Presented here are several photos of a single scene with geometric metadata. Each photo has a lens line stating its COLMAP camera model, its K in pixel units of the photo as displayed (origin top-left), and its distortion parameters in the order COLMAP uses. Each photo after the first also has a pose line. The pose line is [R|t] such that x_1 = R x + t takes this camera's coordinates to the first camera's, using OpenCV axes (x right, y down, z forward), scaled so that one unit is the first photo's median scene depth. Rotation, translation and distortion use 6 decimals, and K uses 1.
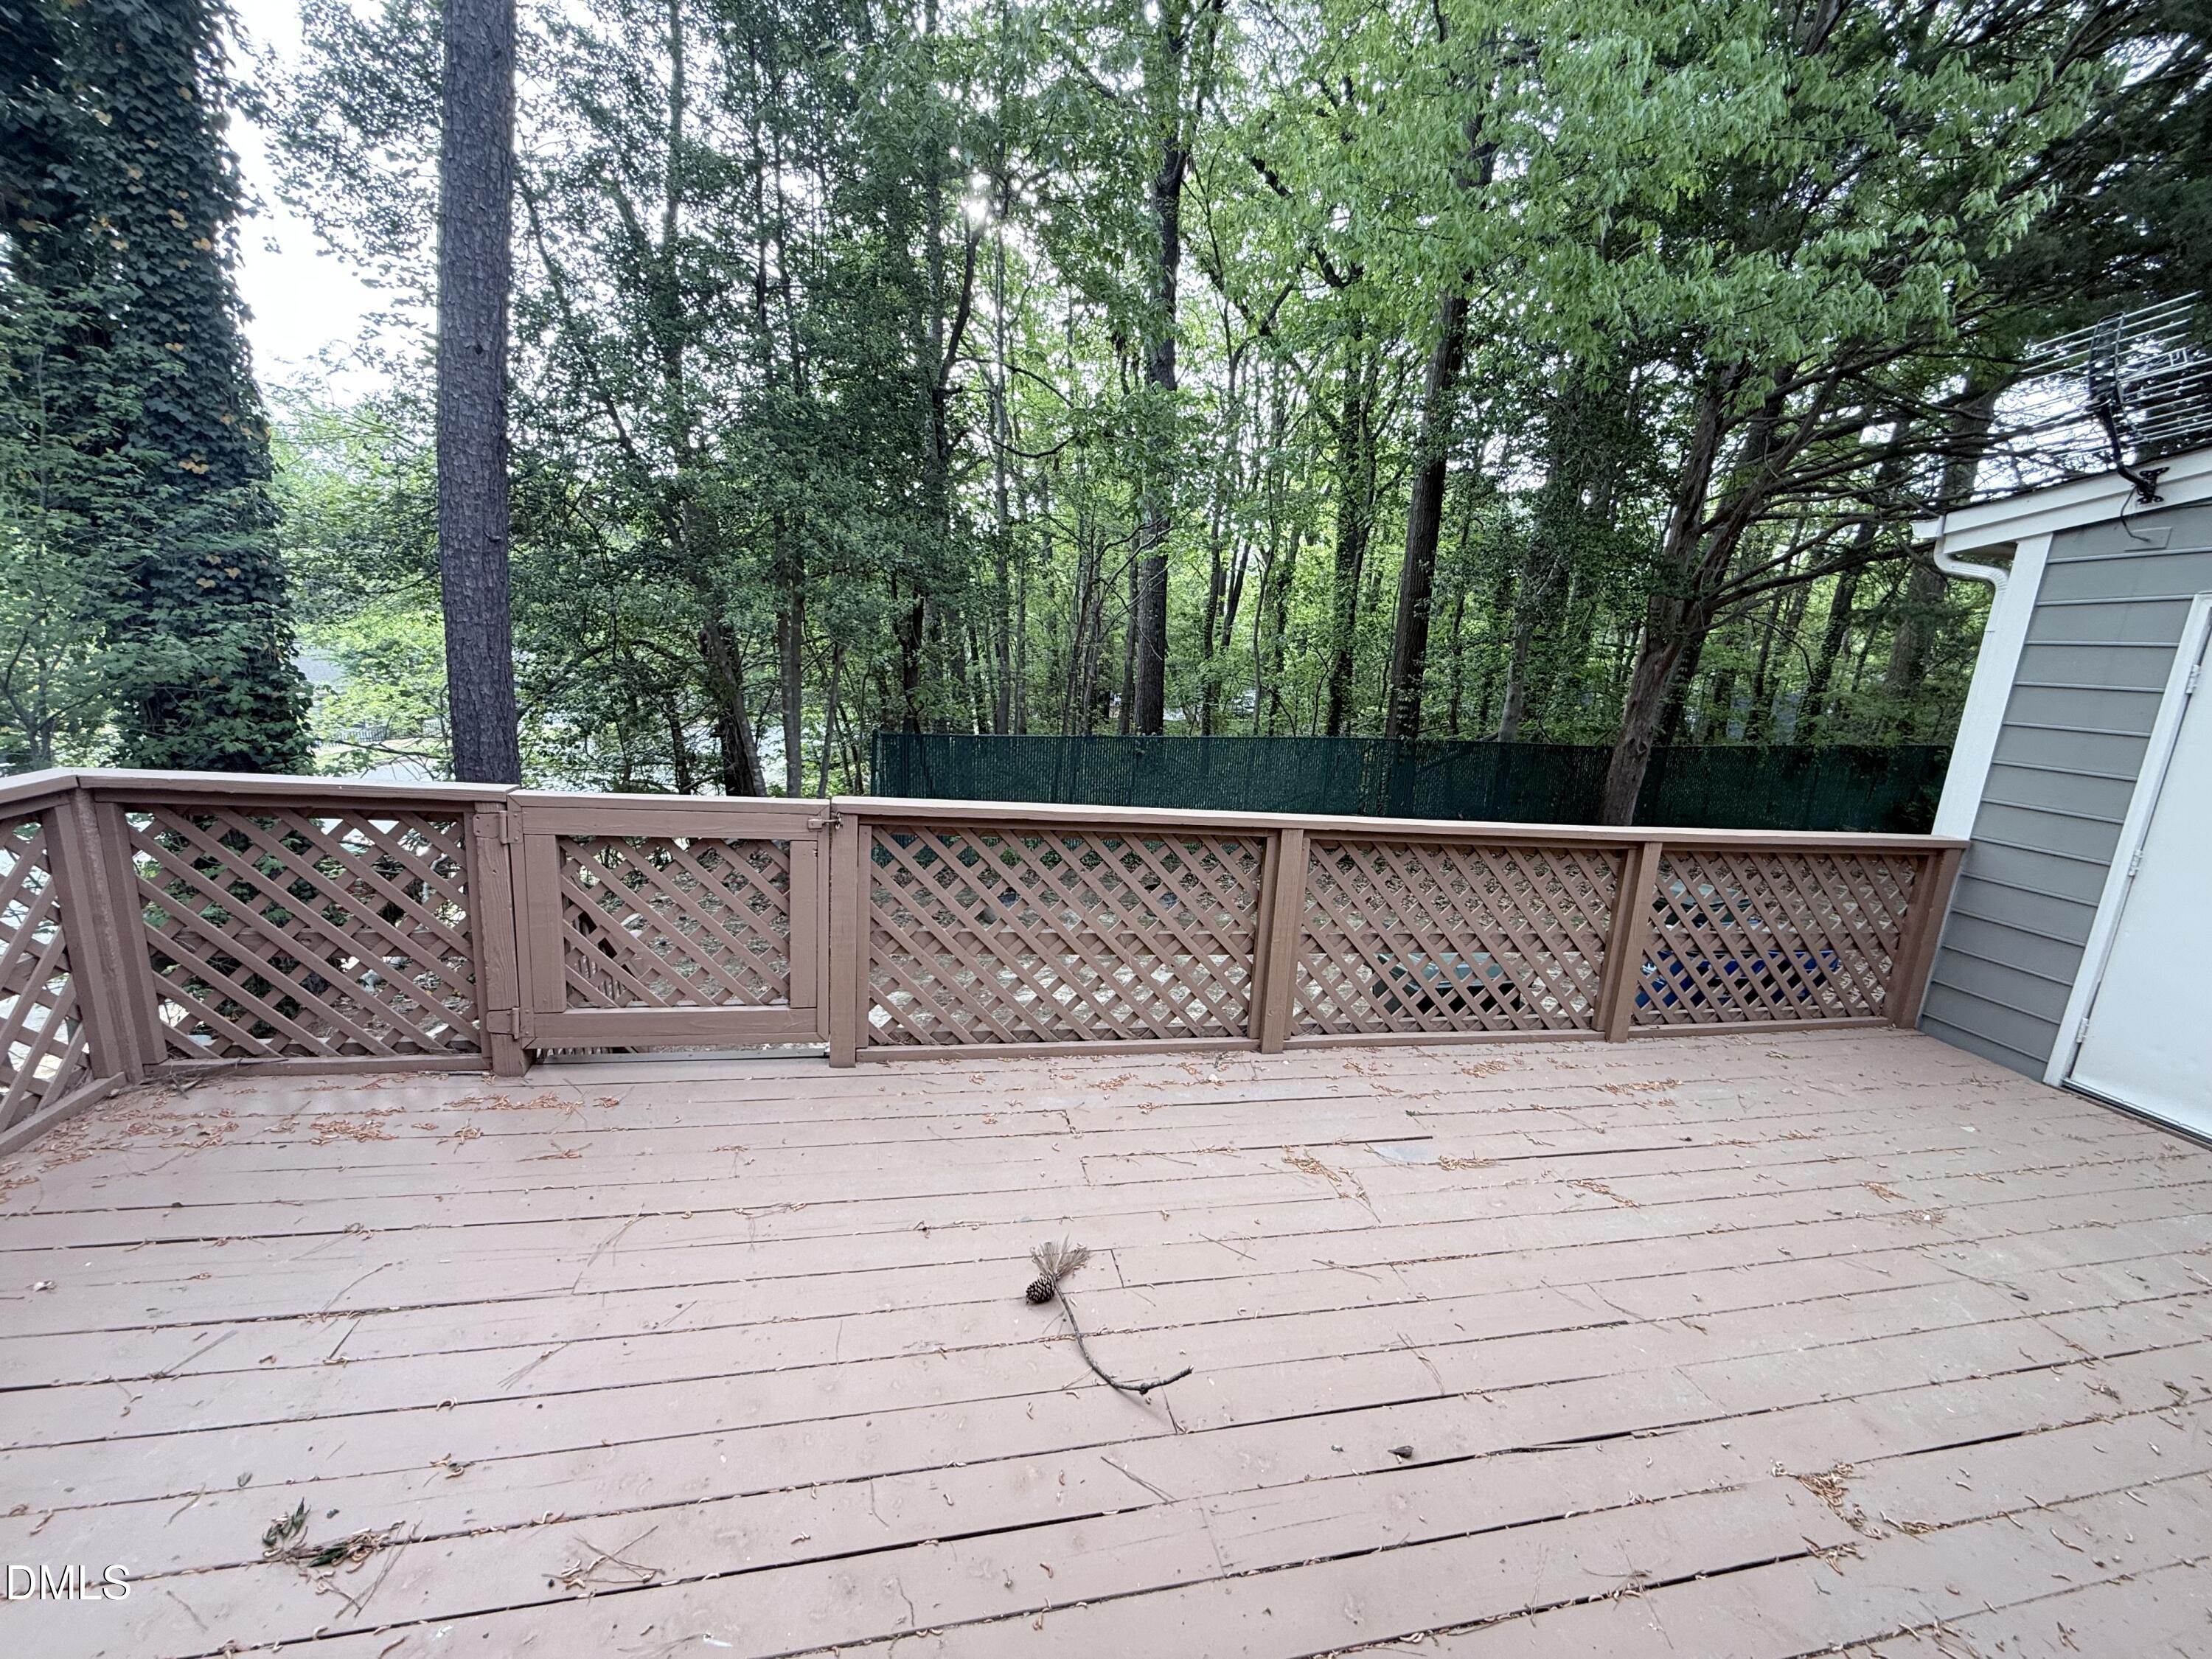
lens RADIAL K [[894.1, 0, 1111.8], [0, 894.1, 833.4], [0, 0, 1]] dist [0.001064, 0.000042]
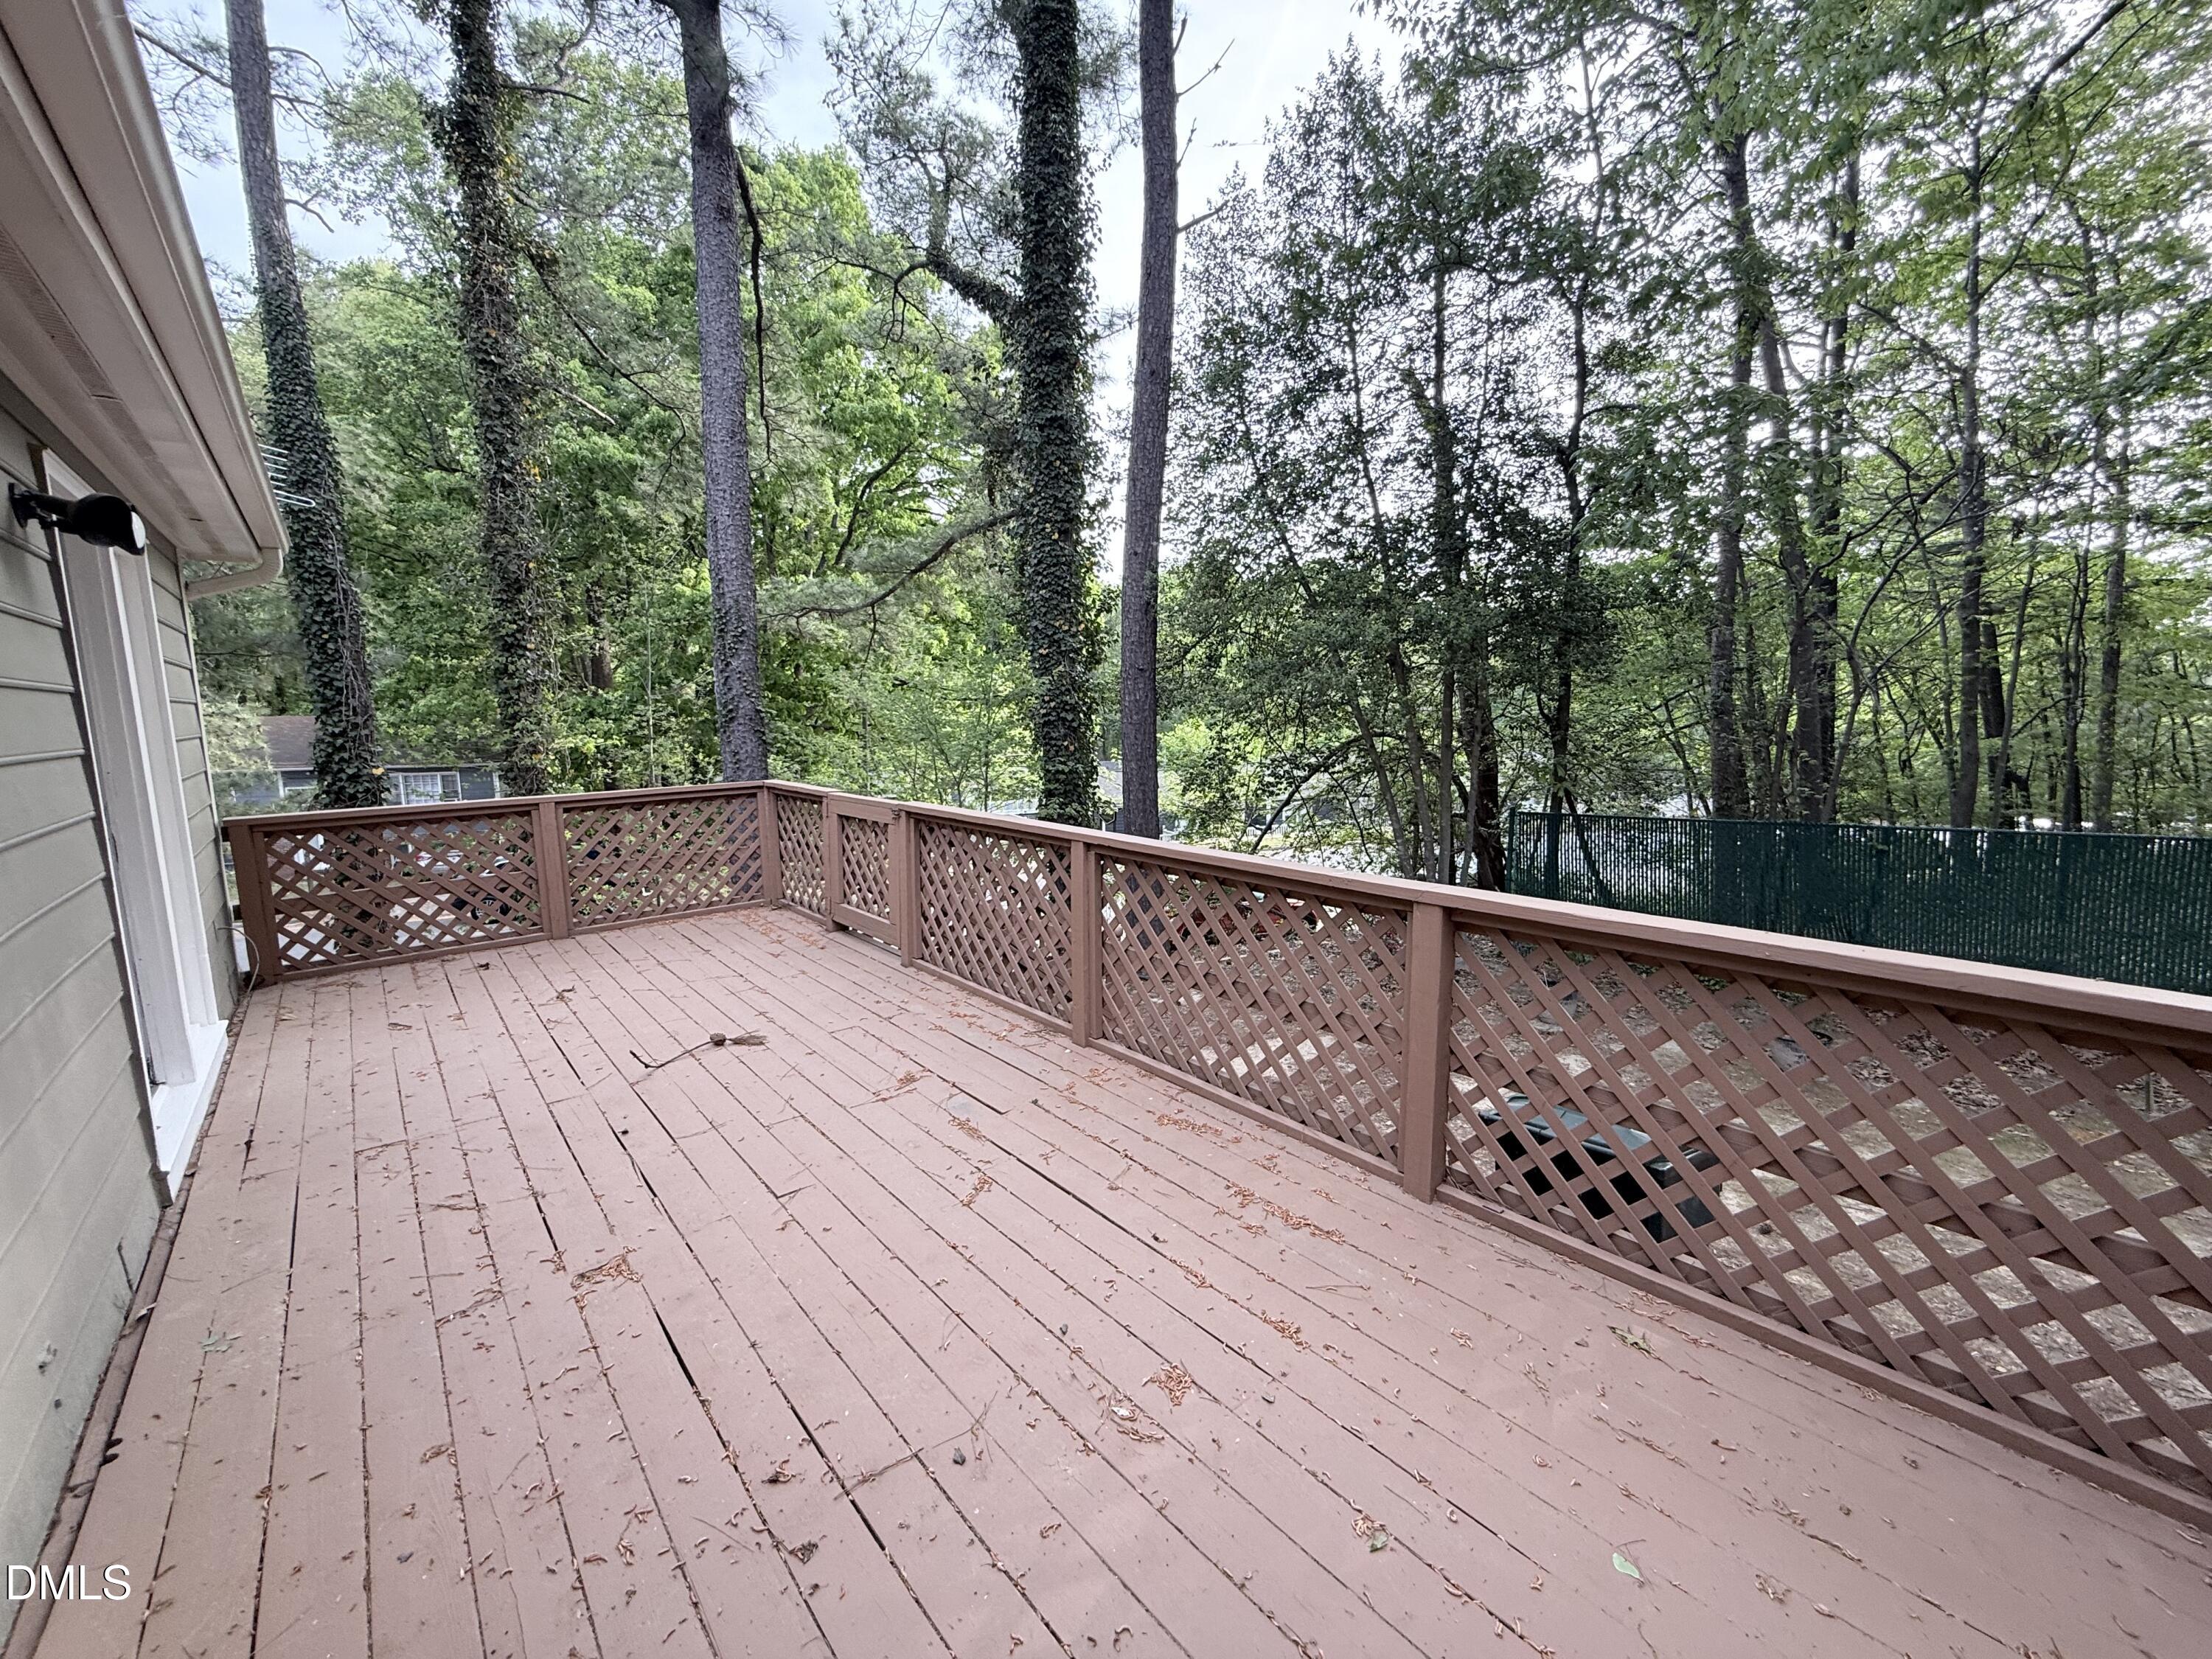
lens RADIAL K [[894.1, 0, 1110.7], [0, 894.1, 834.4], [0, 0, 1]] dist [0.001064, 0.000042]
pose [[0.454352, 0.042384, -0.889813, 1.495613], [-0.143218, 0.989349, -0.026005, 0.010654], [0.879234, 0.139253, 0.455583, 0.616859]]
